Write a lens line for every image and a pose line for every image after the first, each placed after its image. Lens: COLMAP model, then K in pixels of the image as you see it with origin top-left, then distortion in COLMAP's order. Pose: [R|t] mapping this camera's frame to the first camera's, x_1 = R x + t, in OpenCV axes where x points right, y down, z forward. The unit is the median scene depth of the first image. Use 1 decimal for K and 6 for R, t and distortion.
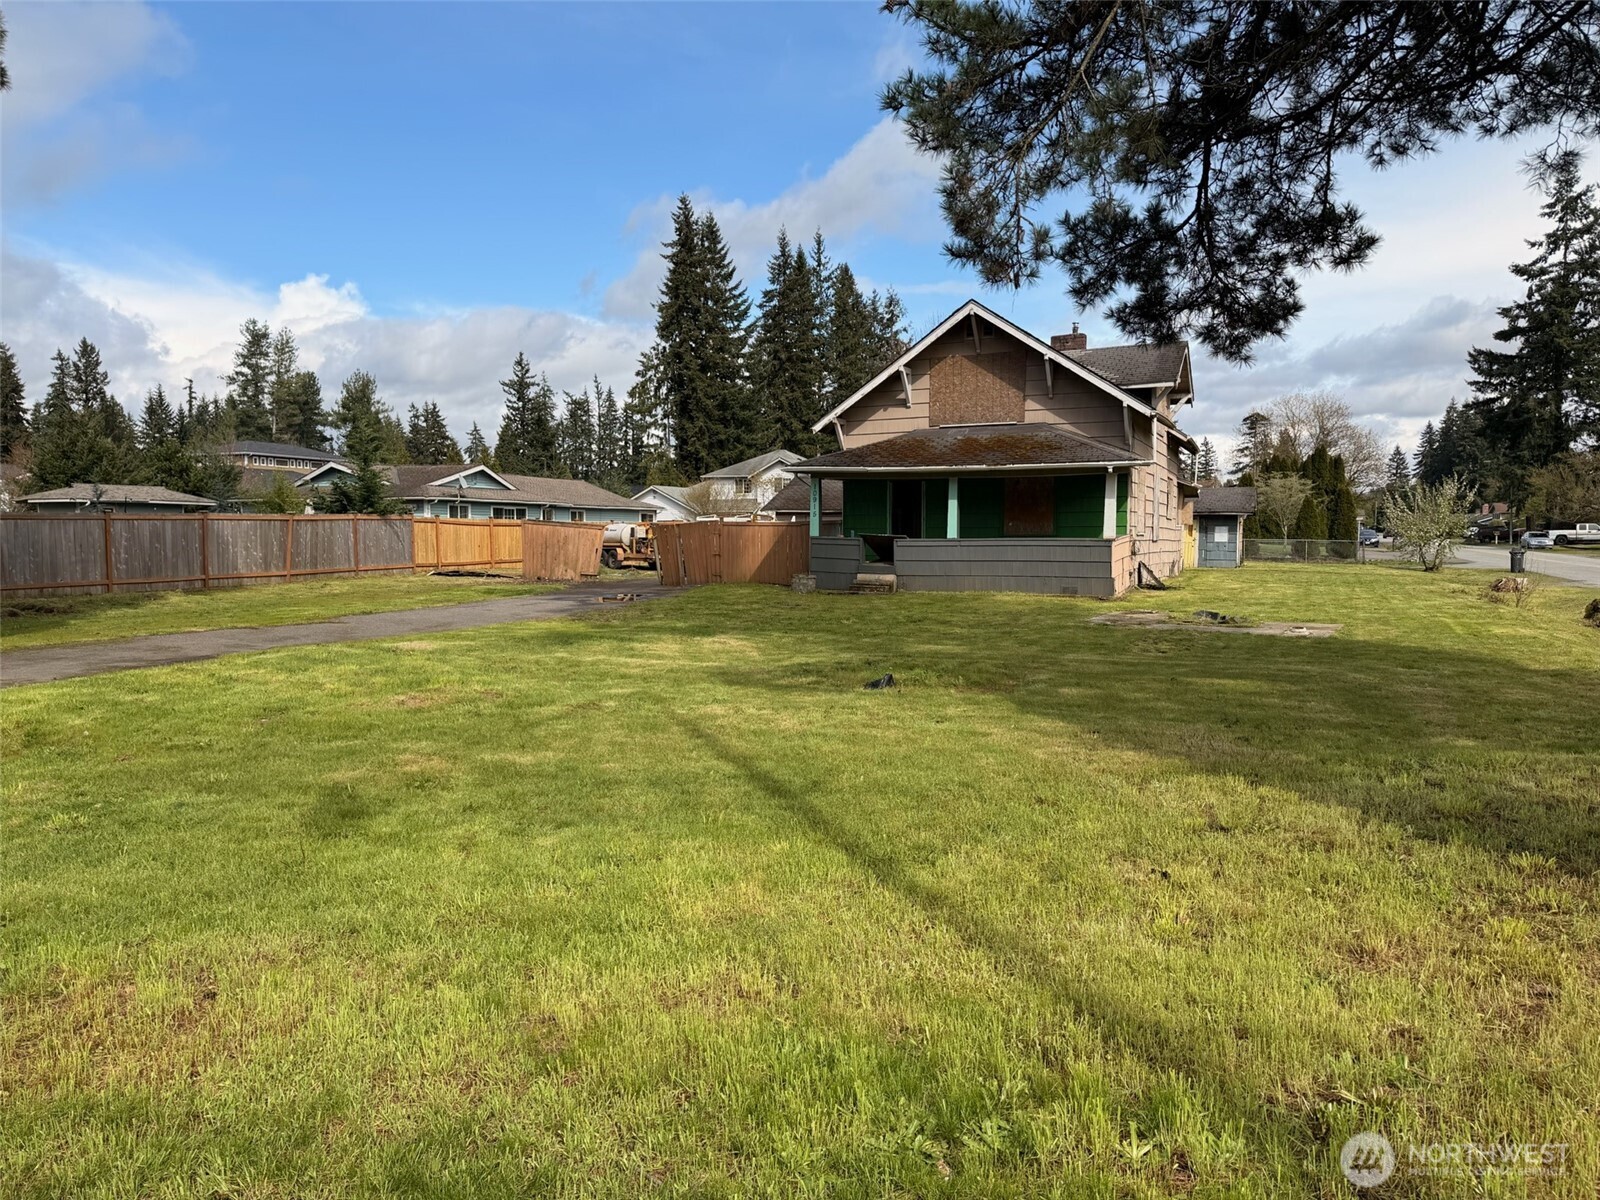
lens RADIAL K [[1117.4, 0, 805.4], [0, 1117.4, 599.3], [0, 0, 1]] dist [0.109865, -0.149925]
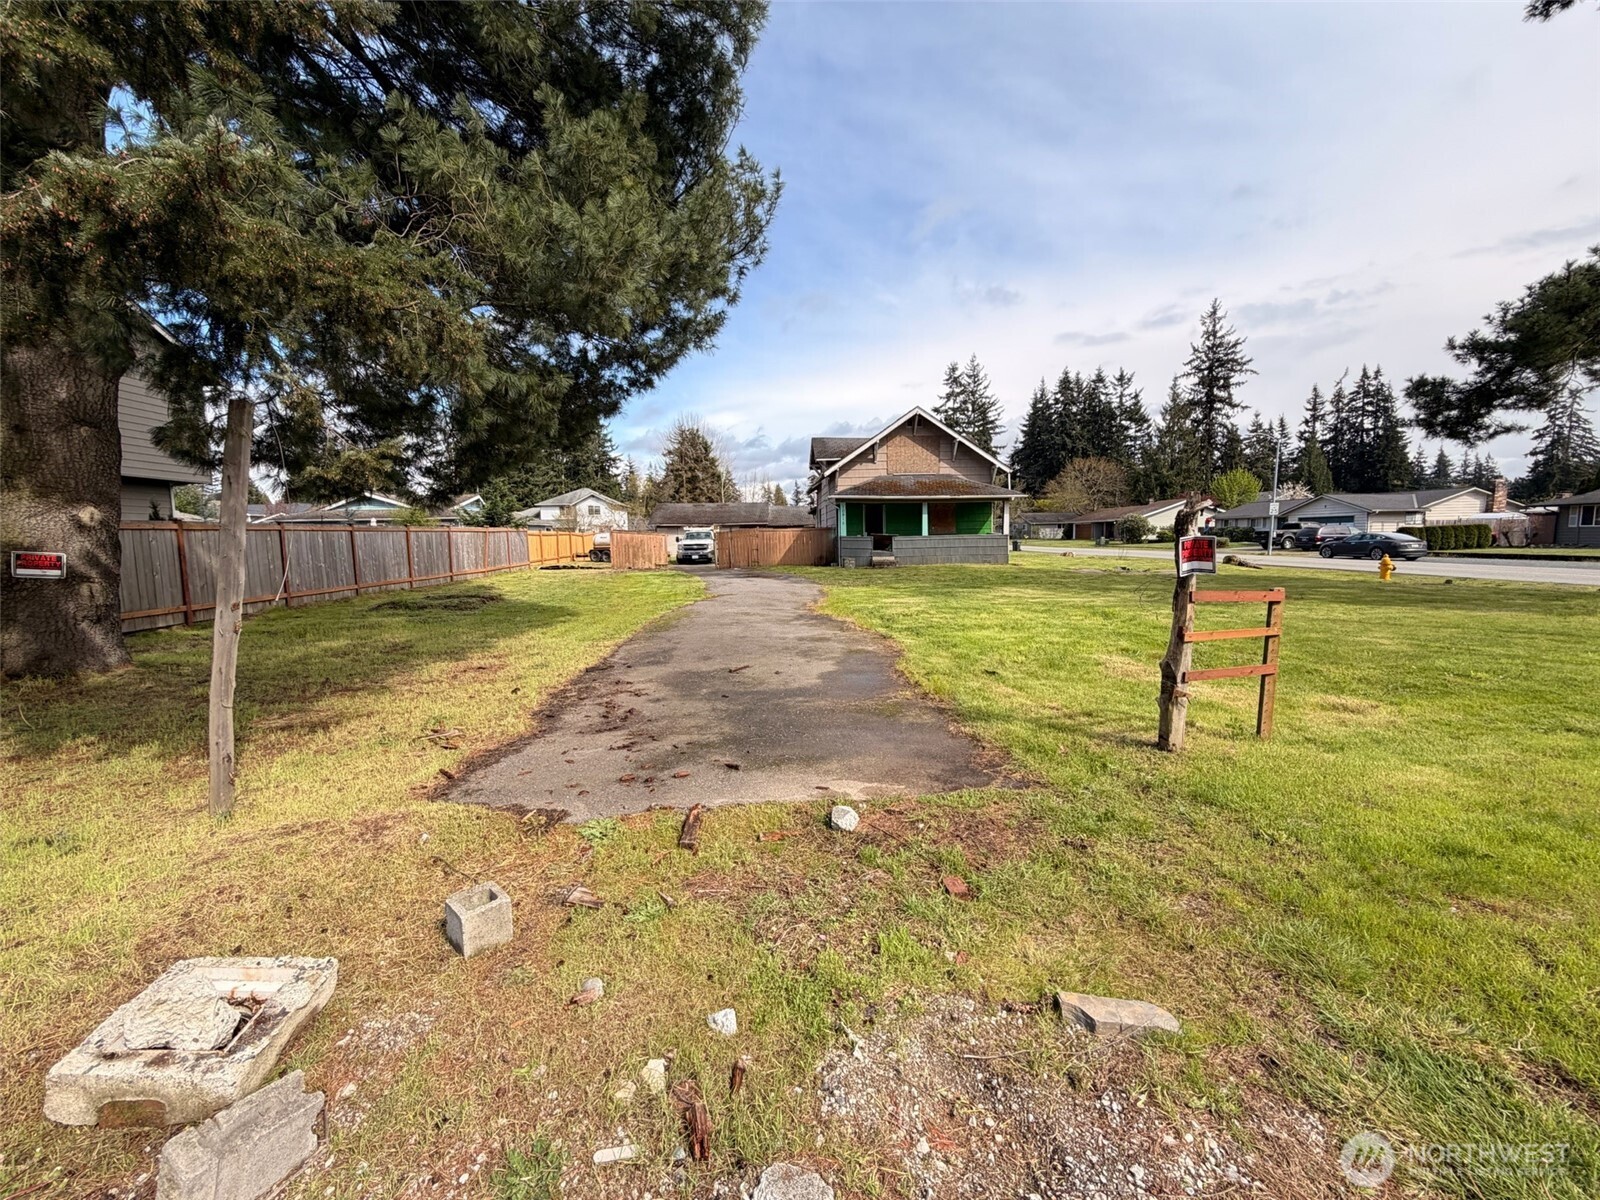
lens RADIAL K [[638.2, 0, 798.7], [0, 638.2, 601.5], [0, 0, 1]] dist [0.003804, 0.000179]
pose [[0.899827, -0.059257, 0.432203, -0.533449], [0.043178, 0.997965, 0.046931, -0.004999], [-0.434104, -0.023568, 0.900554, 0.148629]]
